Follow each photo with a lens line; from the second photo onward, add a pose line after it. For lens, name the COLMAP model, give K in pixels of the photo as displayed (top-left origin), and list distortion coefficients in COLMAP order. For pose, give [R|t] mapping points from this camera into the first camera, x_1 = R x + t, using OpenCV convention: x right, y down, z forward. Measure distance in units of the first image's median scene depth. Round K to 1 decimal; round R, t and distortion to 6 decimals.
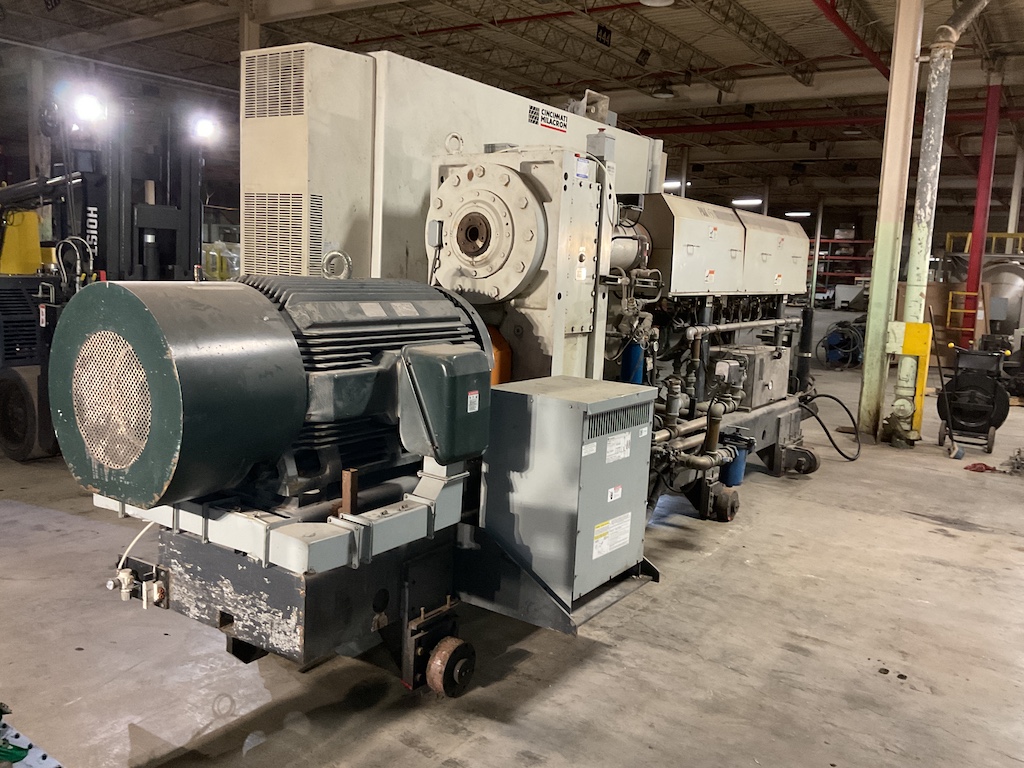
lens RADIAL K [[841.9, 0, 508.5], [0, 841.9, 383.3], [0, 0, 1]] dist [0.047943, -0.083154]
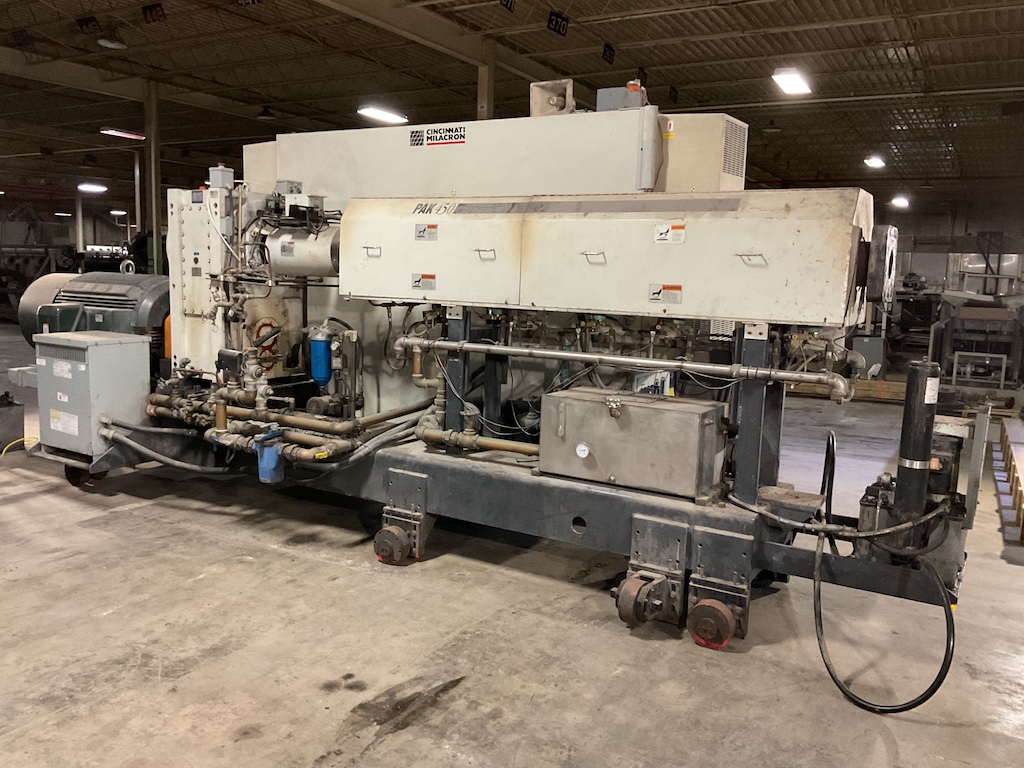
lens RADIAL K [[841.9, 0, 510.6], [0, 841.9, 384.0], [0, 0, 1]] dist [0.047943, -0.083154]
pose [[0.069657, 0.091214, -0.993392, 1.373715], [-0.168680, 0.982549, 0.078391, -0.129577], [0.983206, 0.162105, 0.083828, 1.276792]]
